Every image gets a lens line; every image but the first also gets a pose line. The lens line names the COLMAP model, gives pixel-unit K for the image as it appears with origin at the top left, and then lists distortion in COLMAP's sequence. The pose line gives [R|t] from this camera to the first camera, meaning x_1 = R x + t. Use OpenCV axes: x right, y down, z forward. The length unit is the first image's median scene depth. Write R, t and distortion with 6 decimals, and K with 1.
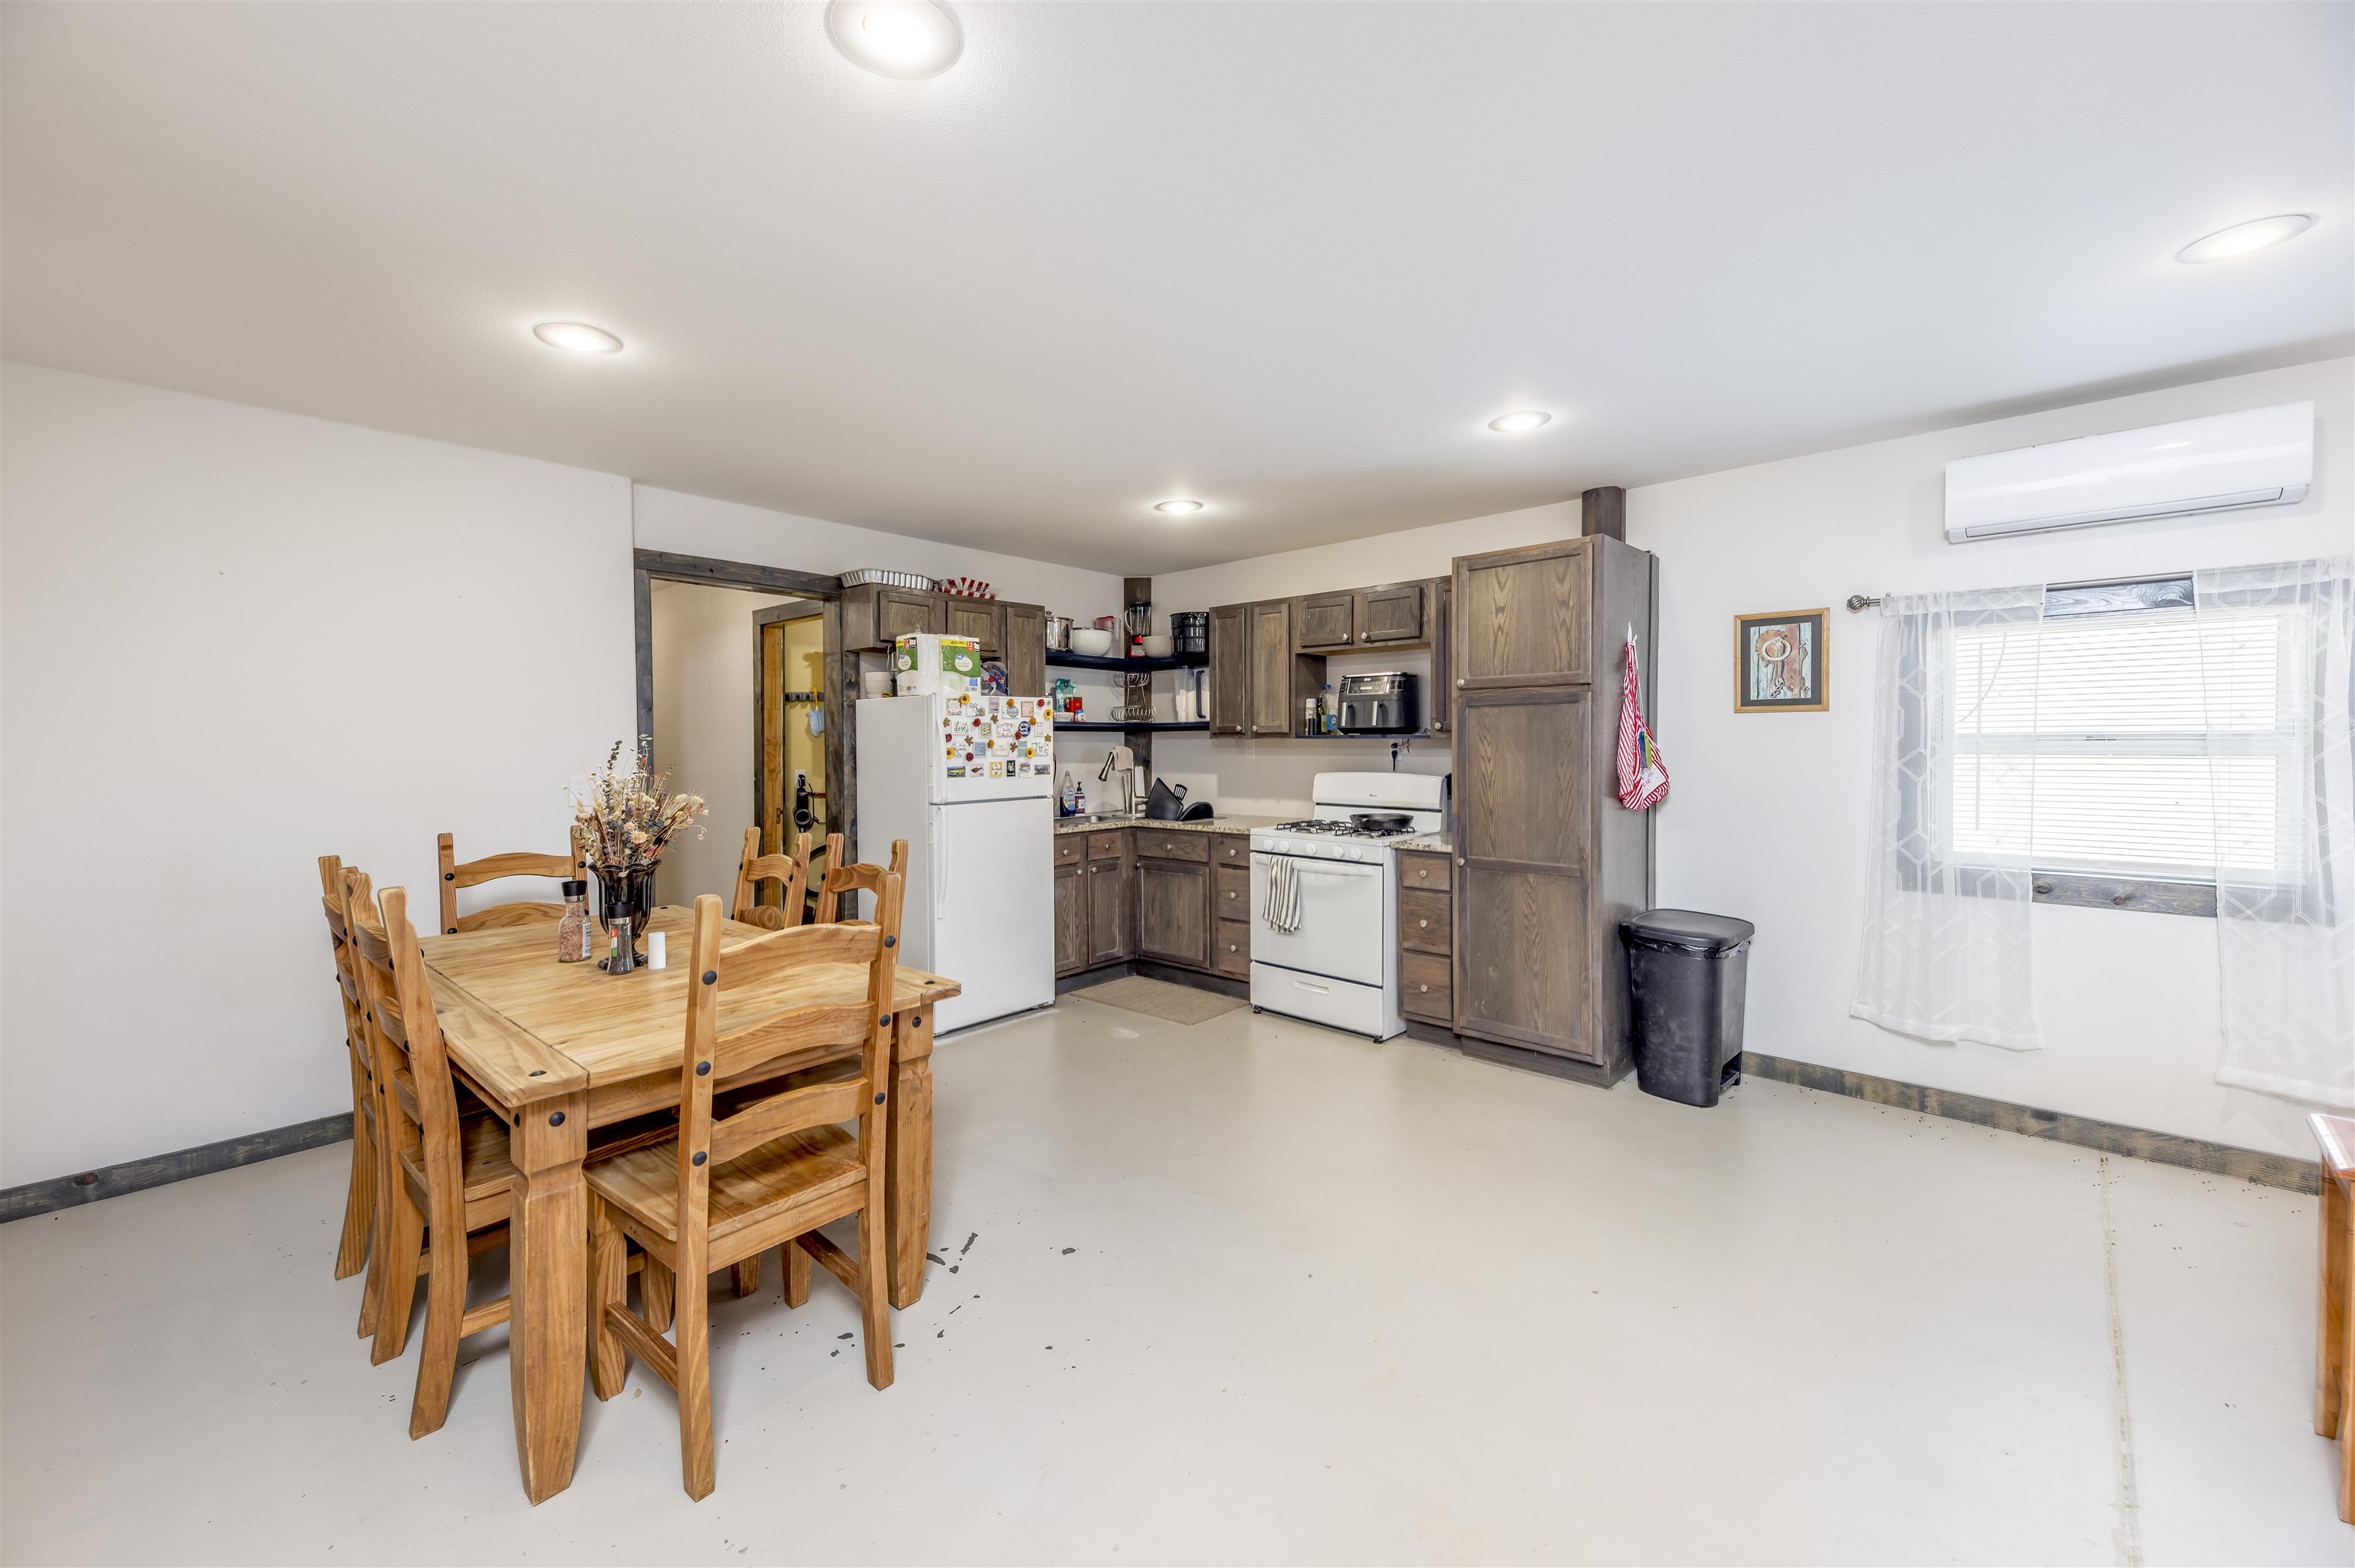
lens RADIAL K [[939.1, 0, 1174.2], [0, 939.1, 746.1], [0, 0, 1]] dist [0.027267, -0.000157]
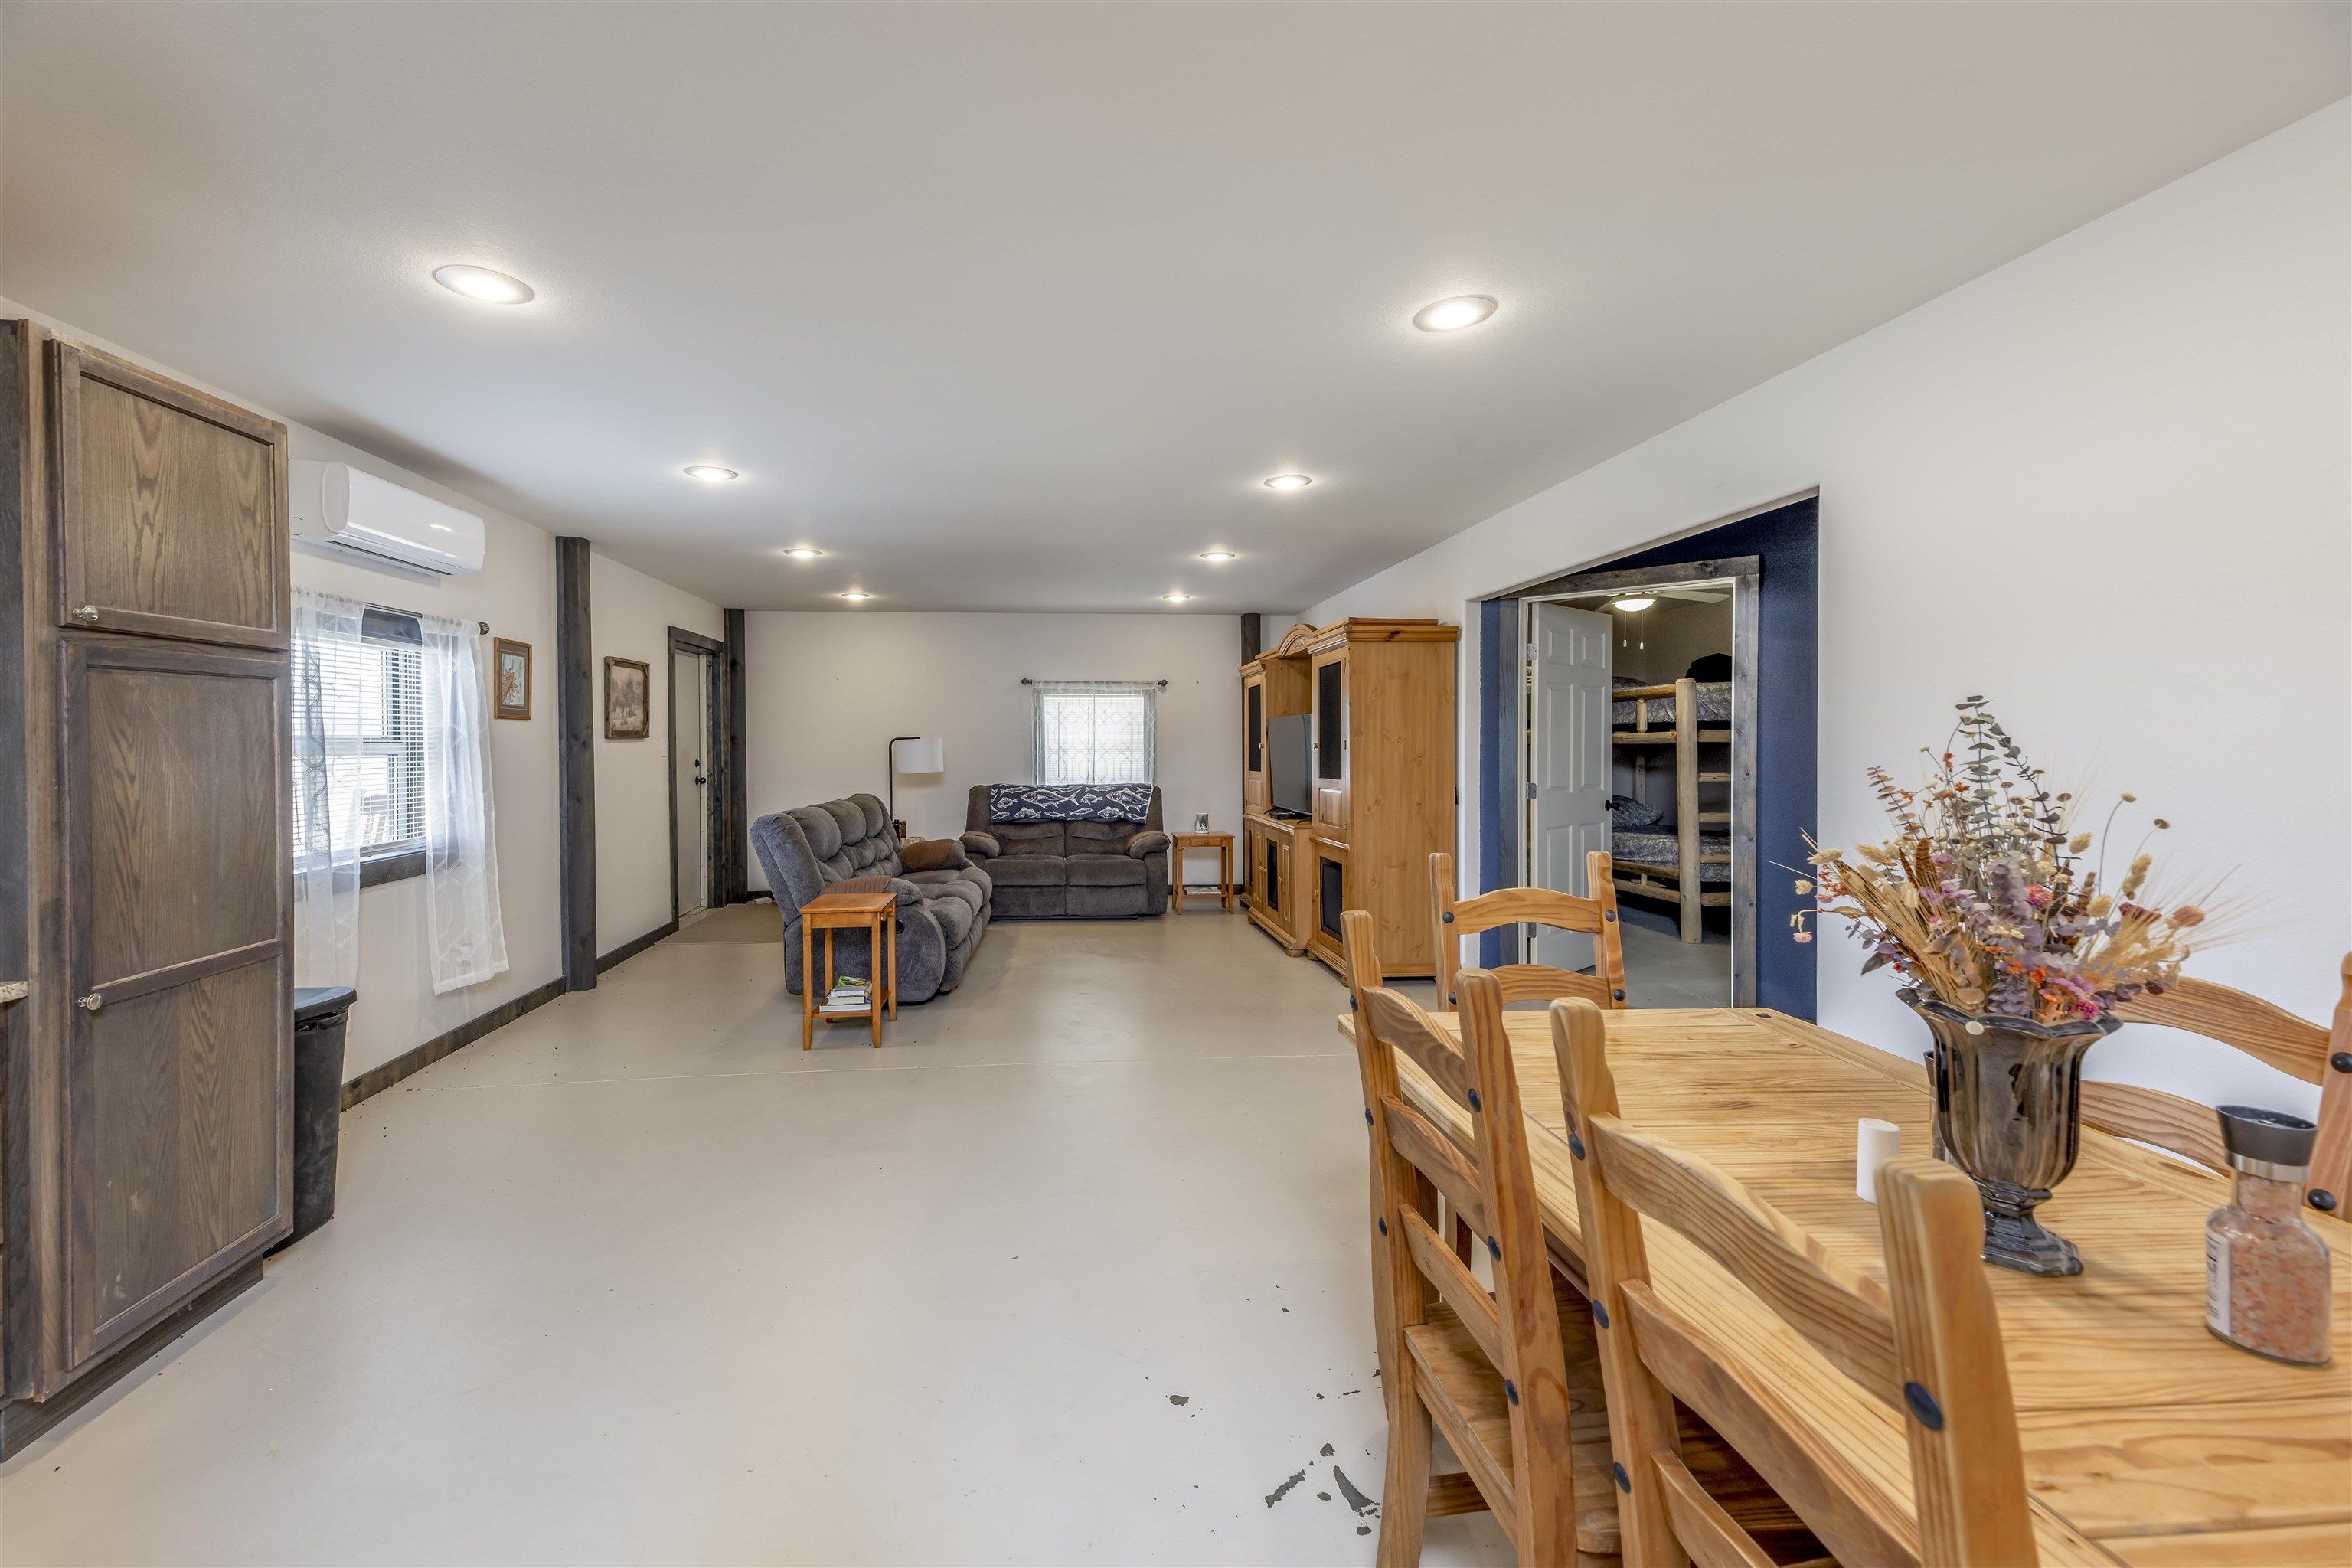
lens RADIAL K [[908.9, 0, 1085.5], [0, 908.9, 753.2], [0, 0, 1]] dist [-0.000470, -0.000071]
pose [[-0.713898, -0.002089, 0.700247, -0.327839], [0.011143, 0.999835, 0.014344, 0.000415], [-0.700162, 0.018043, -0.713756, 0.902806]]
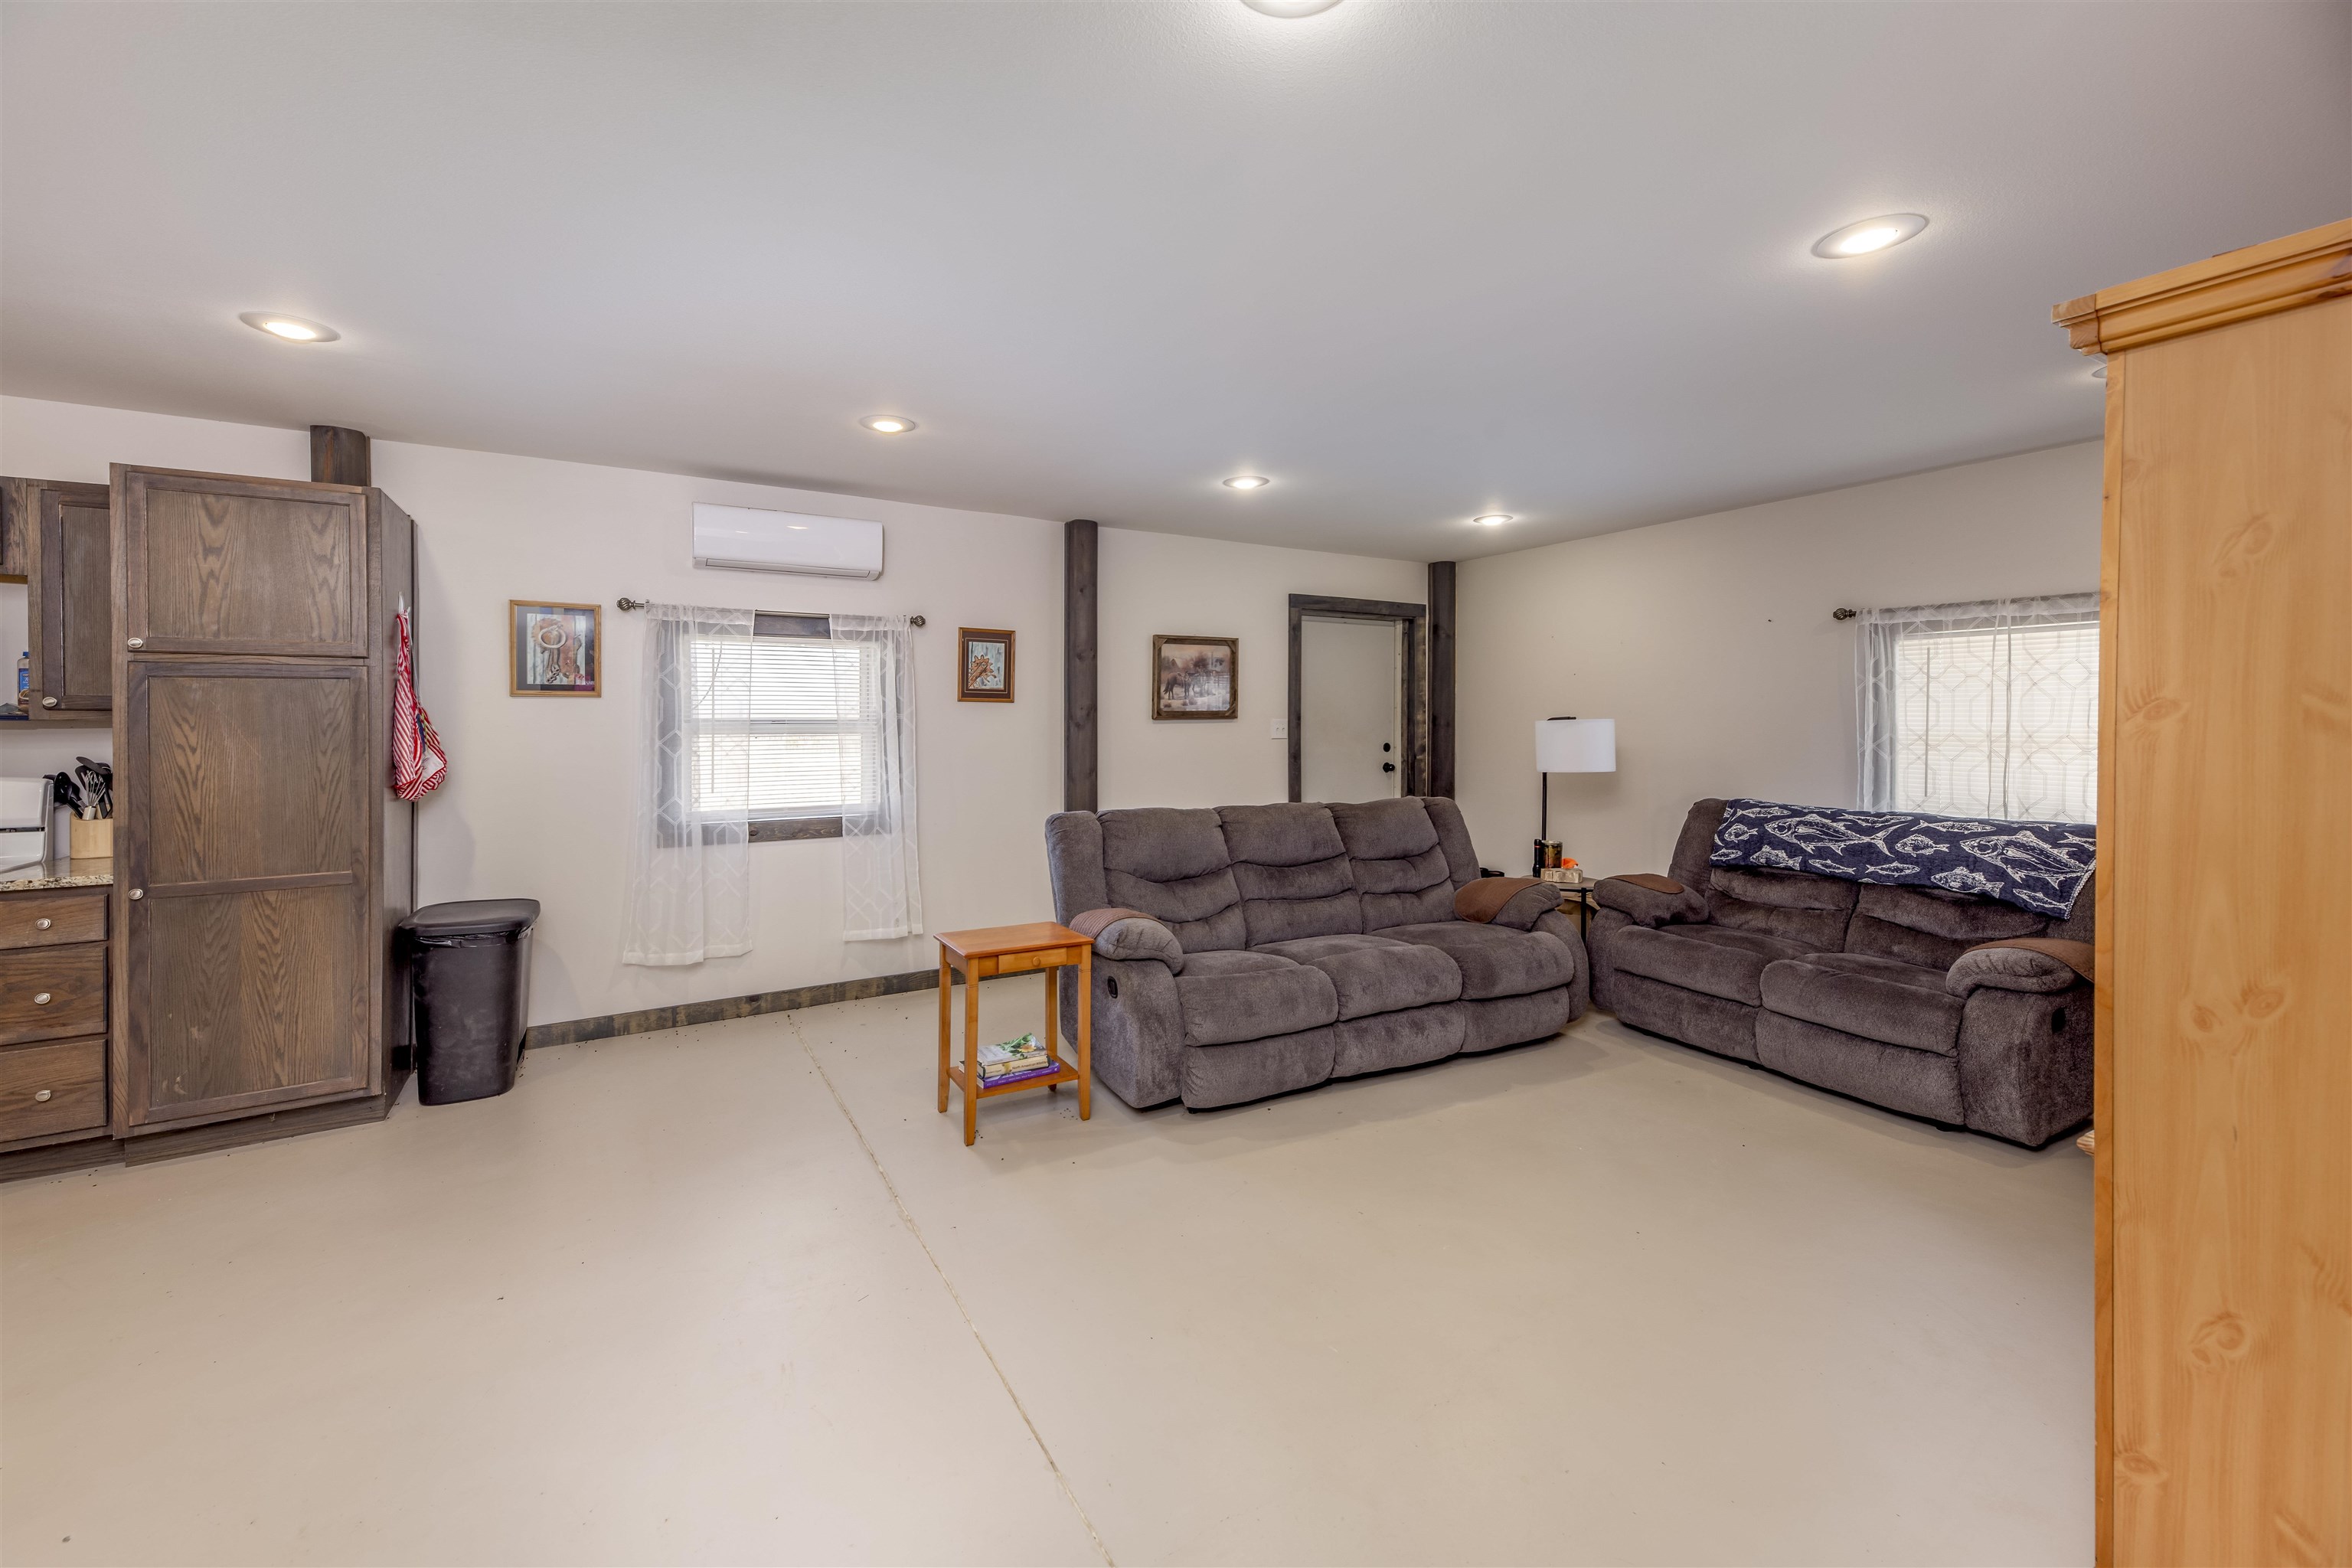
lens RADIAL K [[909.1, 0, 1168.6], [0, 909.1, 728.4], [0, 0, 1]] dist [0.019370, -0.000214]
pose [[0.295395, -0.003774, 0.955368, -0.126996], [0.004327, 0.999987, 0.002612, -0.000494], [-0.955365, 0.003362, 0.295407, 0.042149]]
